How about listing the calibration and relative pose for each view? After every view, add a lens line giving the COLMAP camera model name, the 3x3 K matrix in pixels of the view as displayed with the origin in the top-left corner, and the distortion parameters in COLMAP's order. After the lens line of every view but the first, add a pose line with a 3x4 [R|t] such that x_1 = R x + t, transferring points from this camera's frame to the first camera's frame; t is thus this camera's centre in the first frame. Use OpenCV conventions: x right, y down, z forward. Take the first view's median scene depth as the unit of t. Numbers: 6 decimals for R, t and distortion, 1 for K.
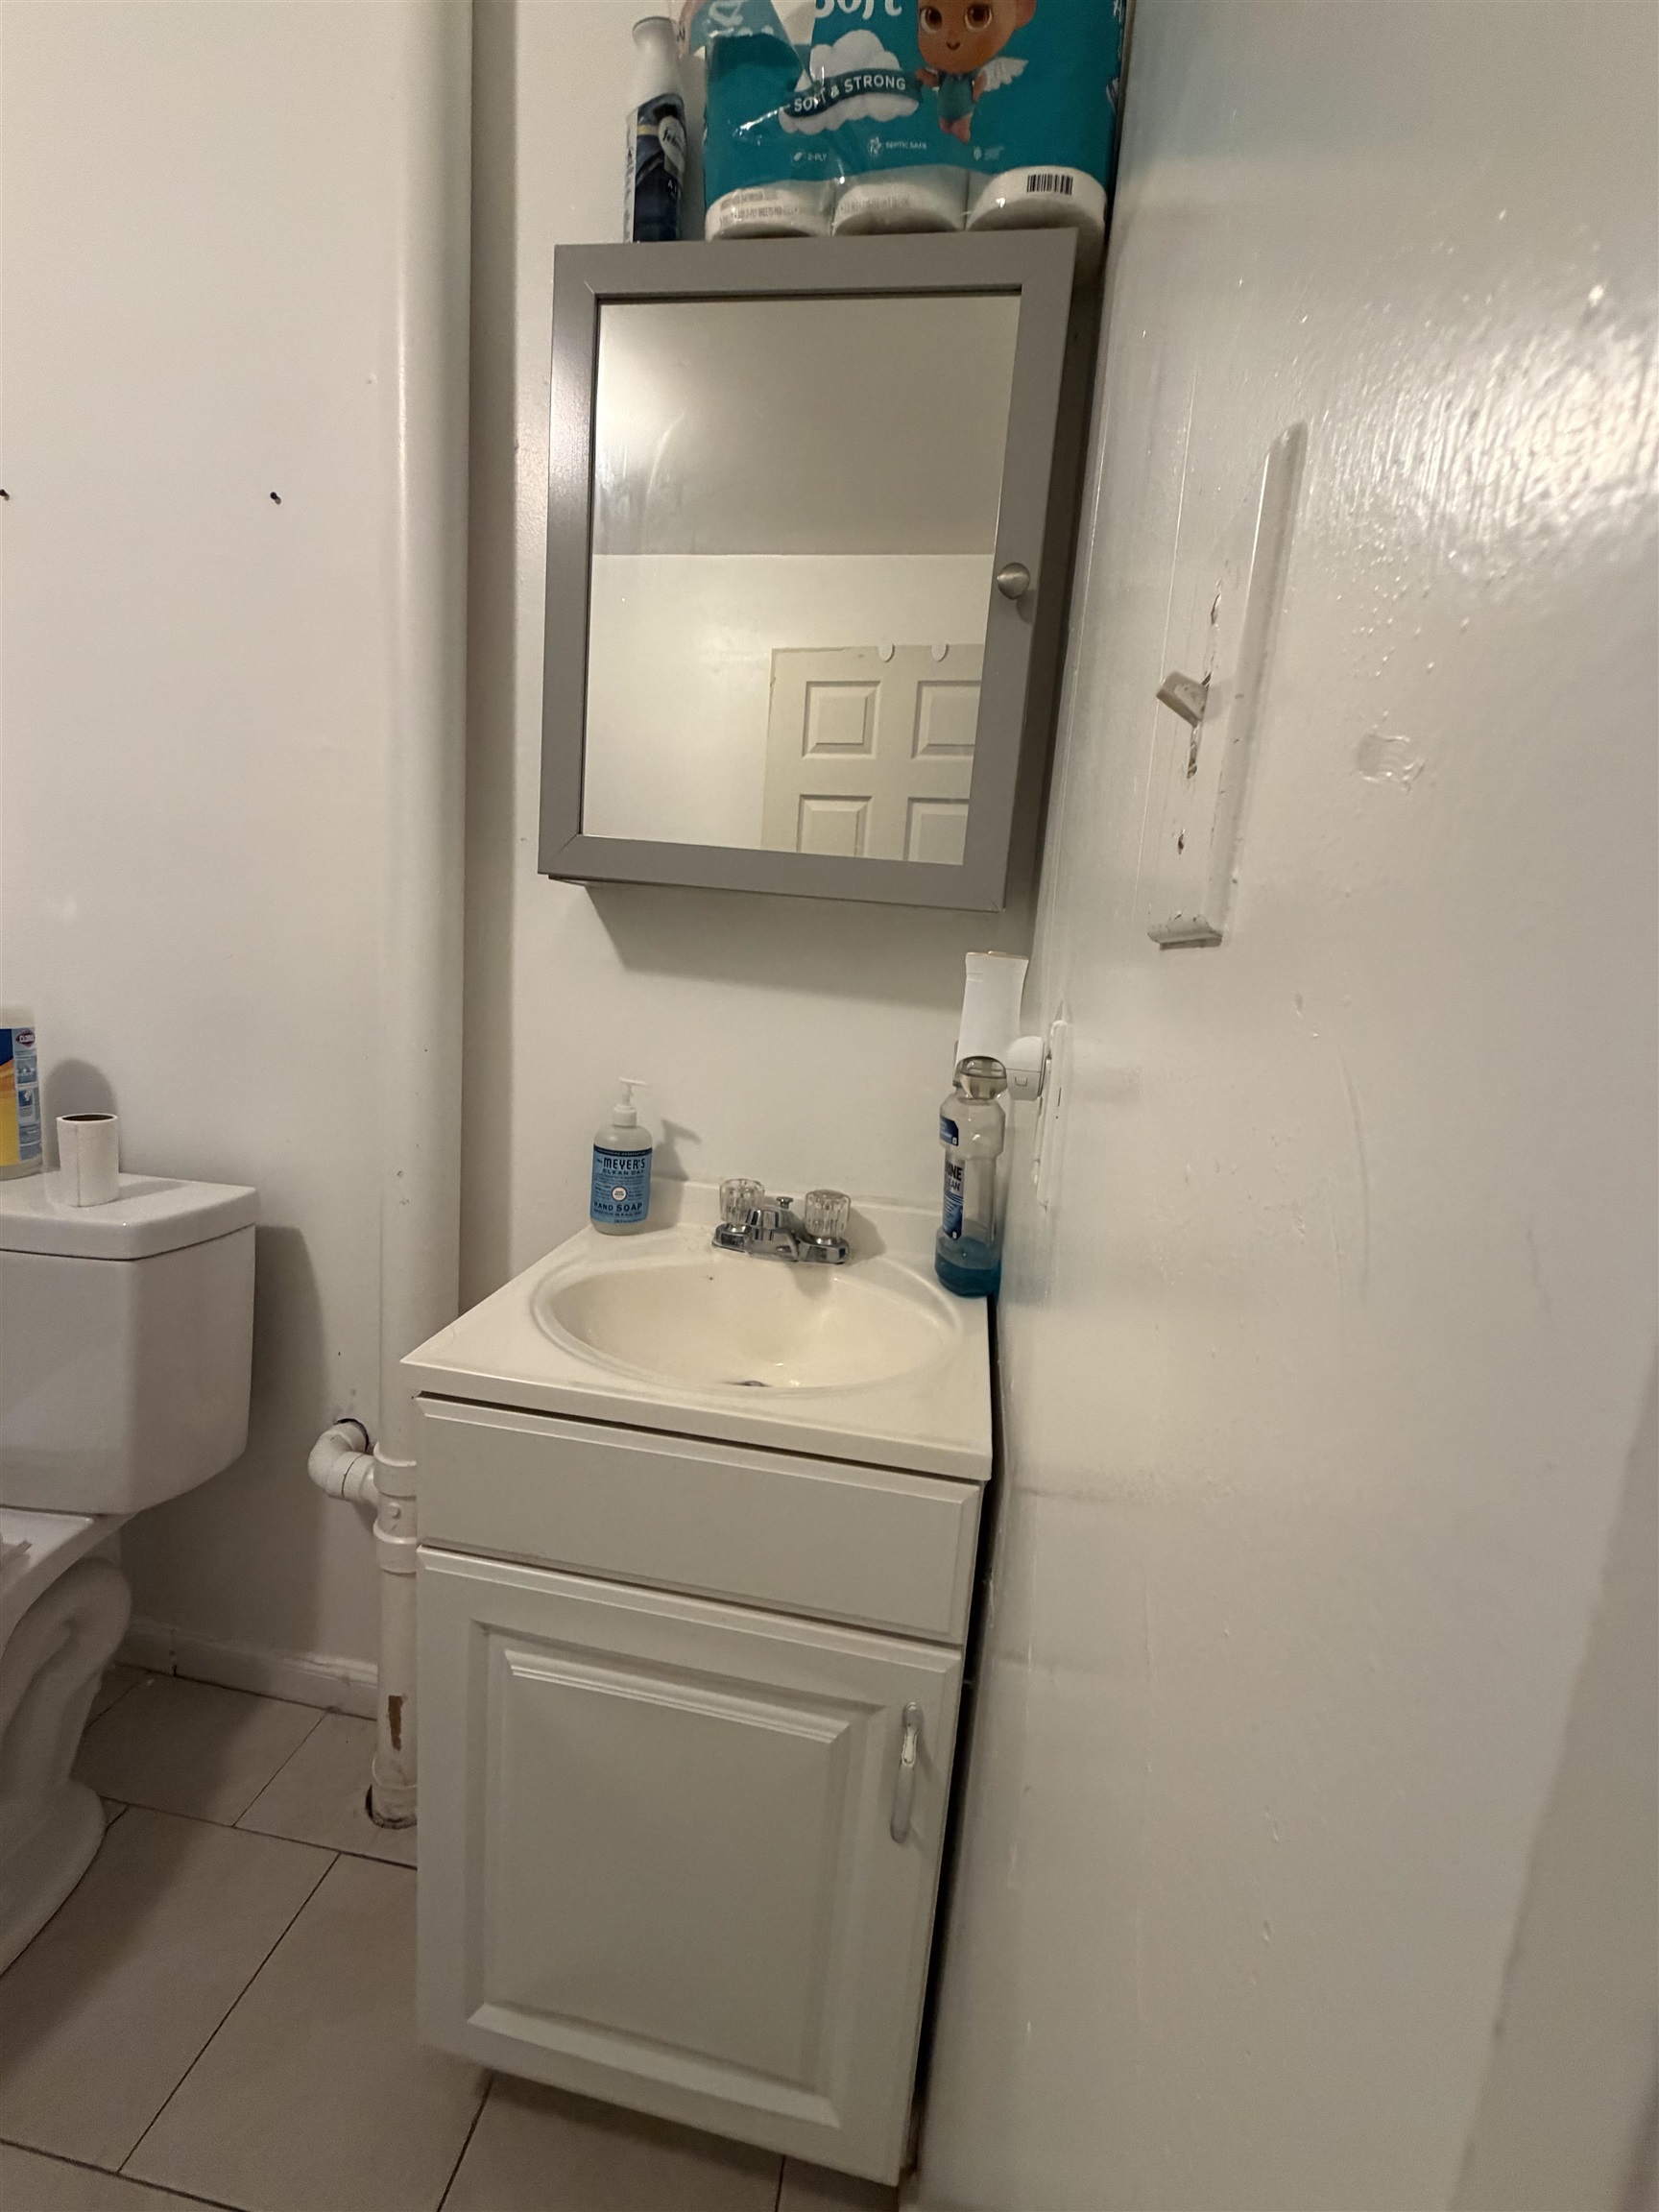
lens RADIAL K [[888.4, 0, 827.0], [0, 888.4, 1102.4], [0, 0, 1]] dist [-0.001400, 0.000195]
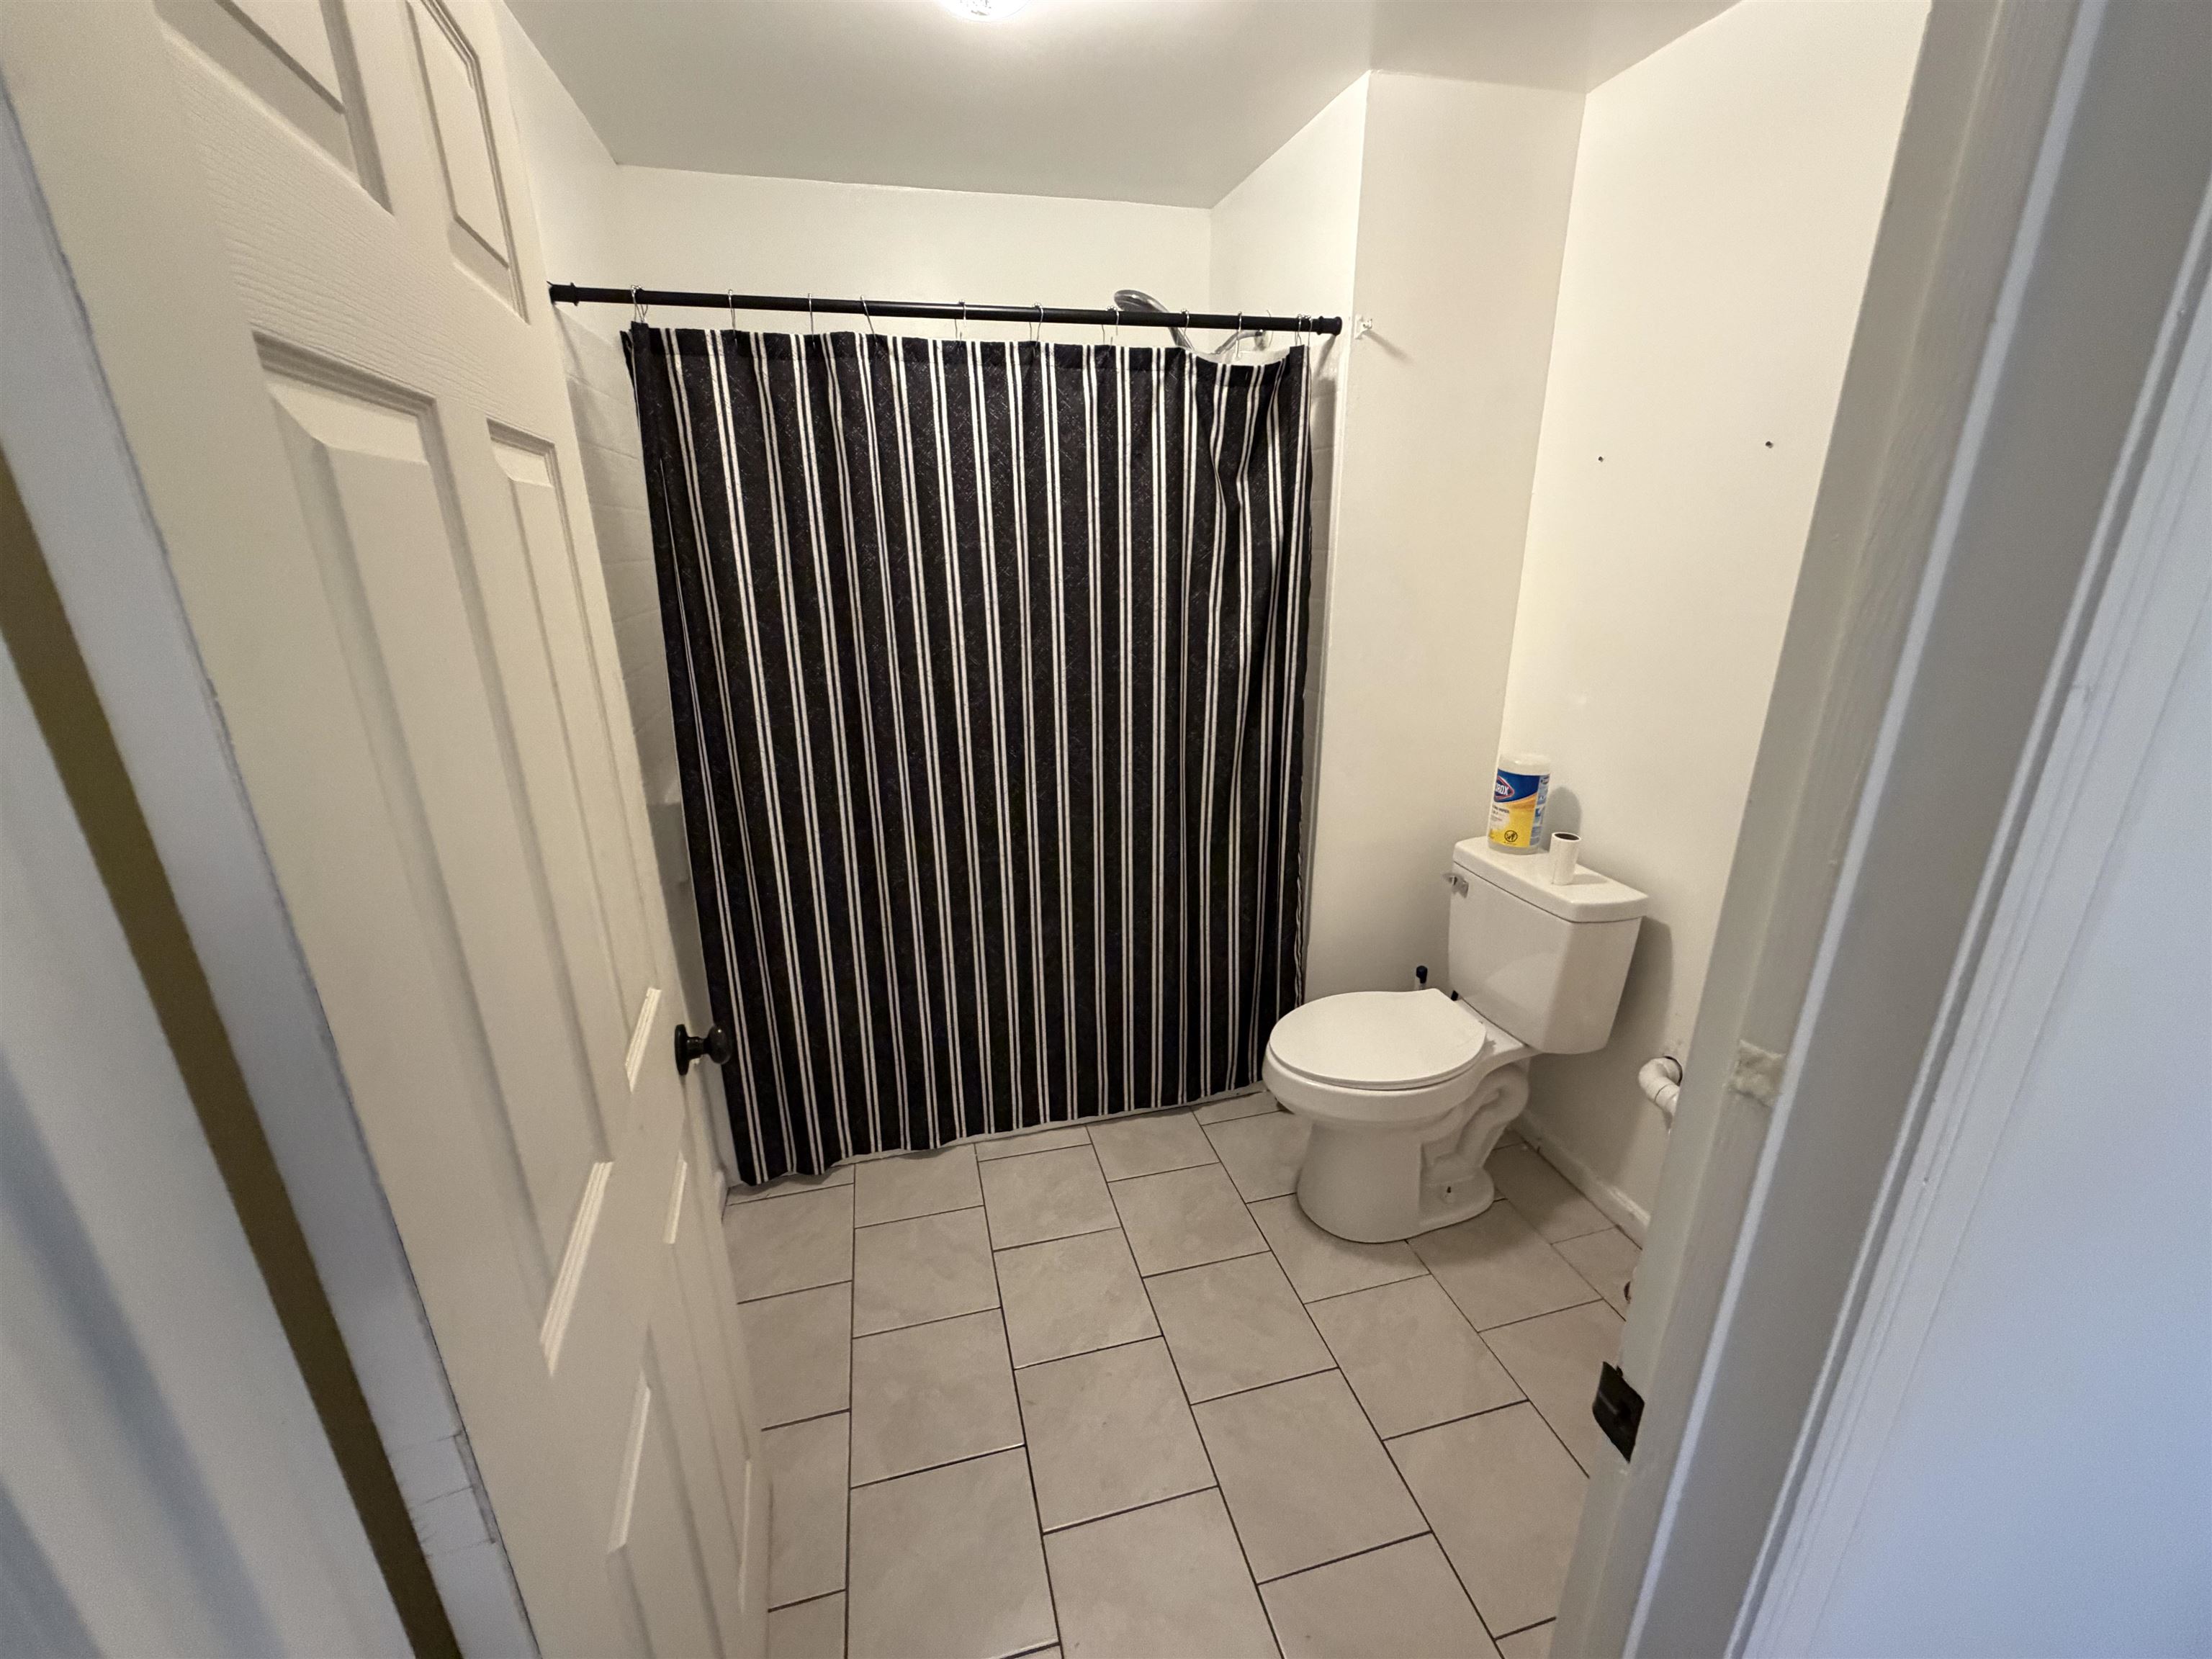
lens RADIAL K [[888.4, 0, 1104.3], [0, 888.4, 825.3], [0, 0, 1]] dist [-0.001400, 0.000195]
pose [[0.398242, 0.219215, -0.890701, 0.345454], [-0.113333, 0.975343, 0.189373, -0.212502], [0.910252, 0.025530, 0.413267, -0.528331]]
